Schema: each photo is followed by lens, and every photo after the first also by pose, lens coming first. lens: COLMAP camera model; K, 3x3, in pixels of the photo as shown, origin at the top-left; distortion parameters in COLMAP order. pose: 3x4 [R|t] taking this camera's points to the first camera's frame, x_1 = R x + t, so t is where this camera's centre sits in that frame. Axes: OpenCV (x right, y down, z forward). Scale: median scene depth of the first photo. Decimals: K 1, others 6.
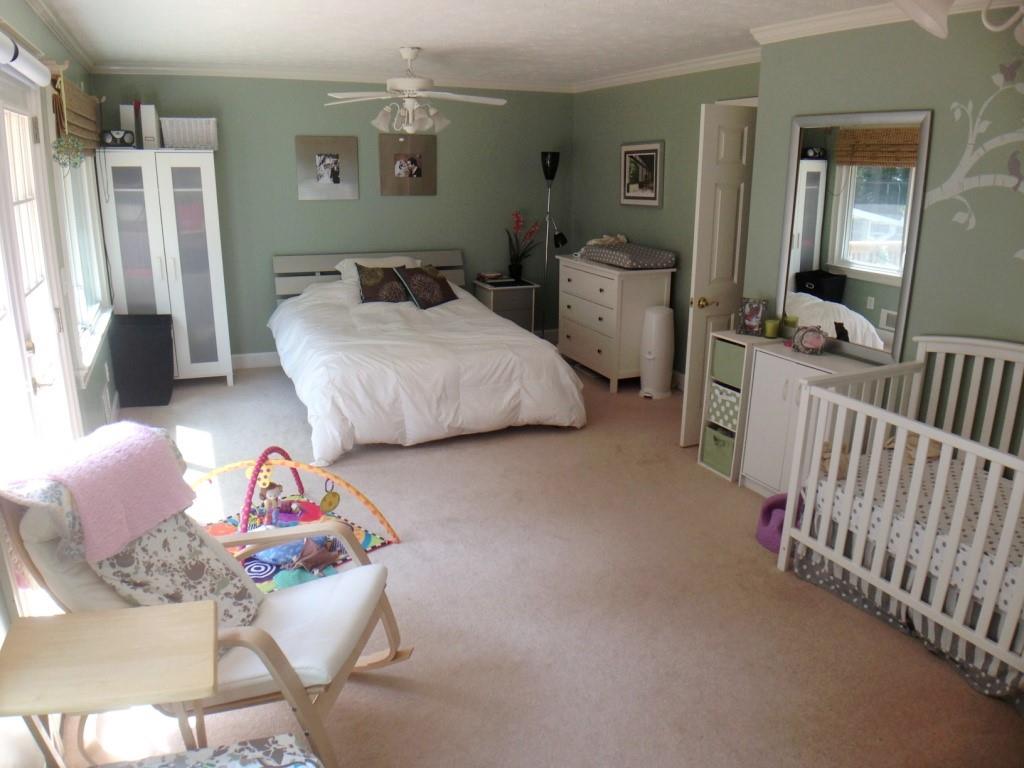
lens RADIAL K [[744.7, 0, 512.0], [0, 744.7, 384.0], [0, 0, 1]] dist [-0.104095, -0.004852]
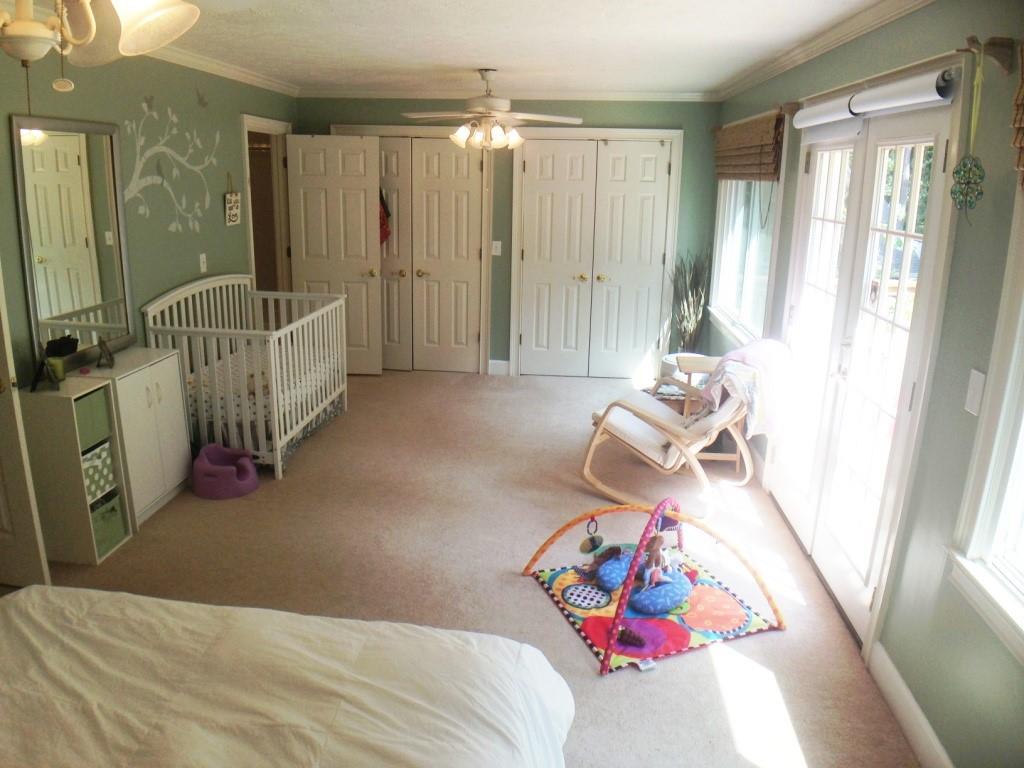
lens RADIAL K [[744.7, 0, 512.0], [0, 744.7, 384.0], [0, 0, 1]] dist [-0.104095, -0.004852]
pose [[-0.872410, -0.157835, 0.462590, -0.646272], [0.107037, 0.861761, 0.495894, -0.556466], [-0.476912, 0.482137, -0.734914, 1.849151]]
